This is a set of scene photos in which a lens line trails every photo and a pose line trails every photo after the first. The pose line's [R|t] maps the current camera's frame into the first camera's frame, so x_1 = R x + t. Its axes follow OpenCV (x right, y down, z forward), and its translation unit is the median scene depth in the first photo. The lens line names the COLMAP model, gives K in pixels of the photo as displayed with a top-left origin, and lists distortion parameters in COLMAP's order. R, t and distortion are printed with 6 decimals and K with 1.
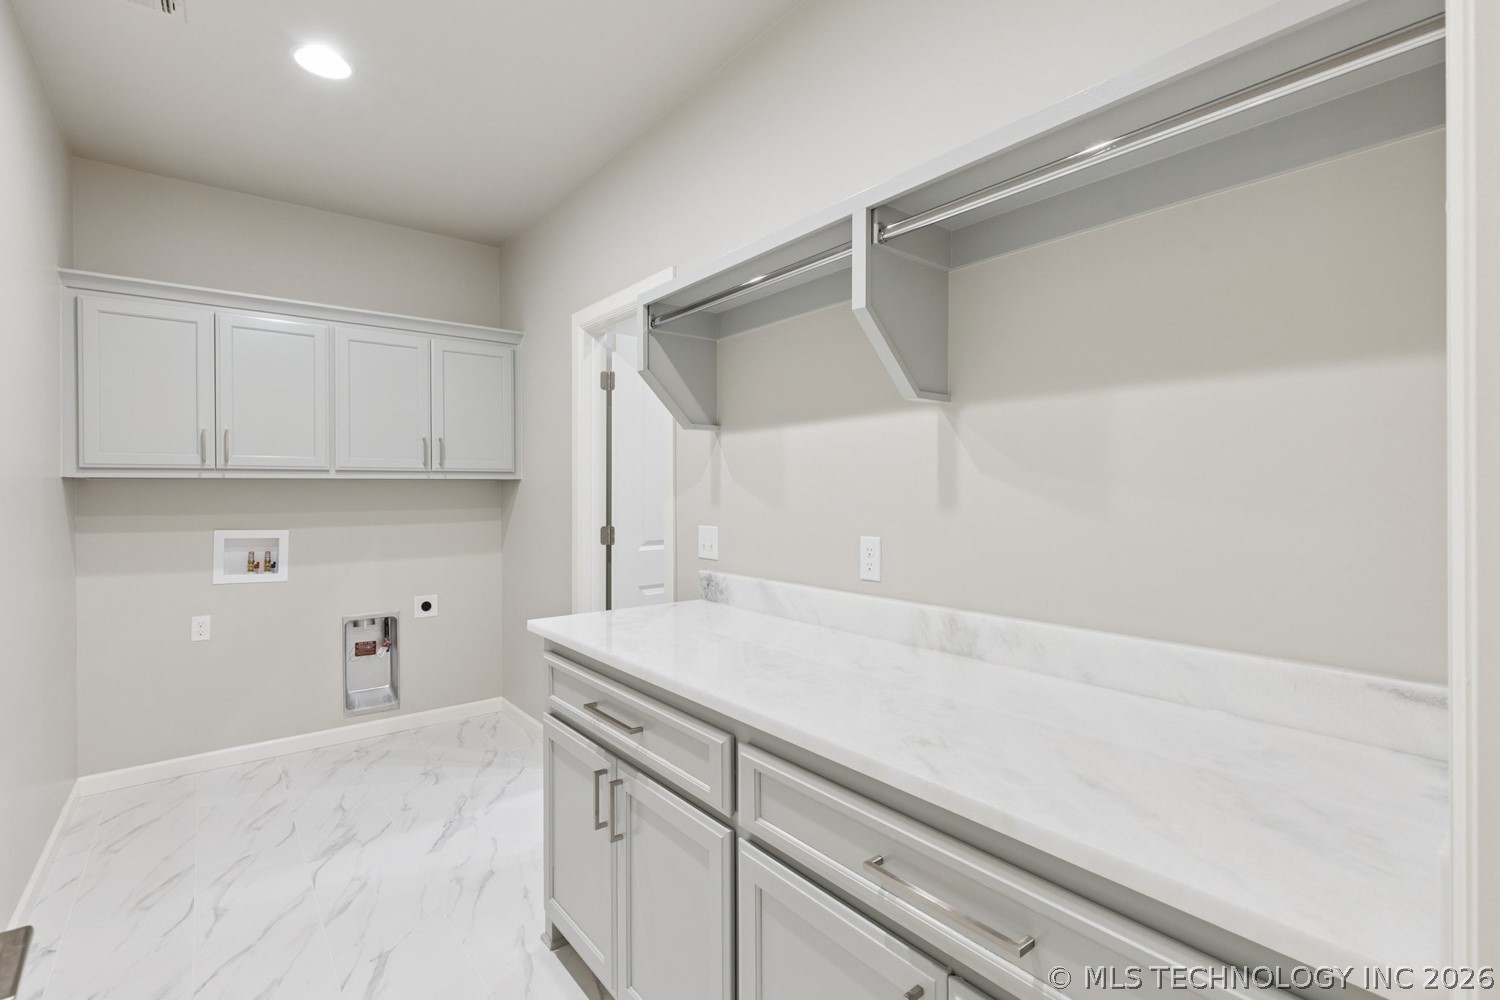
lens RADIAL K [[684.0, 0, 747.4], [0, 684.0, 492.9], [0, 0, 1]] dist [0.006479, -0.002064]
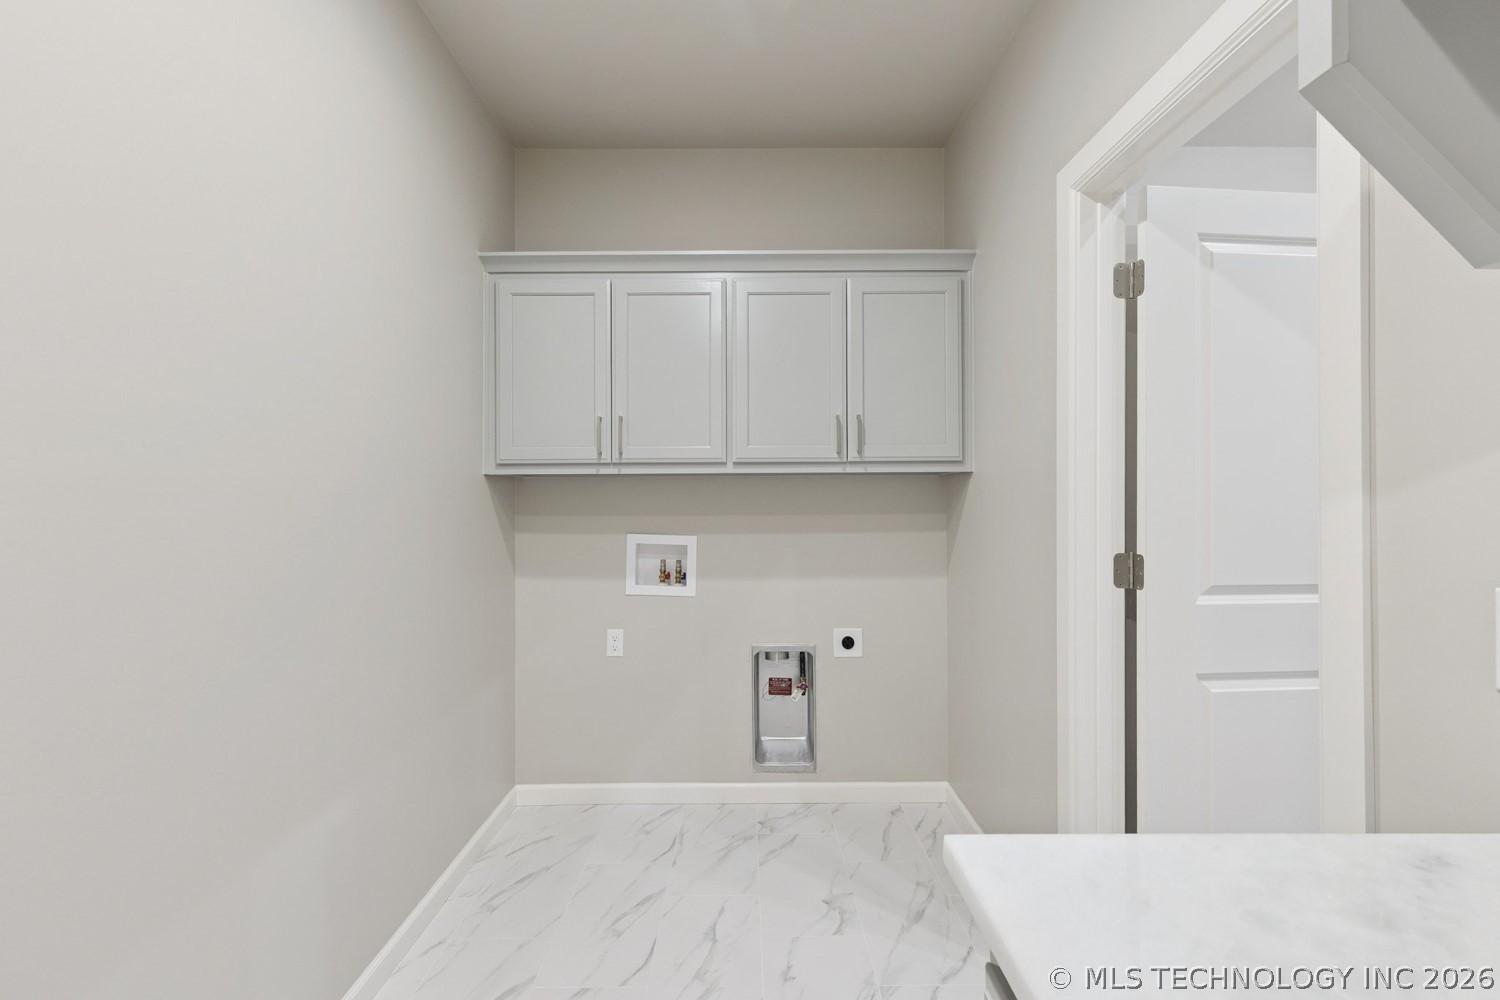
lens RADIAL K [[684.0, 0, 745.9], [0, 684.0, 492.2], [0, 0, 1]] dist [0.006479, -0.002064]
pose [[0.787673, -0.000985, -0.616093, -0.109996], [-0.001821, 0.999991, -0.003927, 0.003565], [0.616091, 0.004215, 0.787664, 0.396916]]
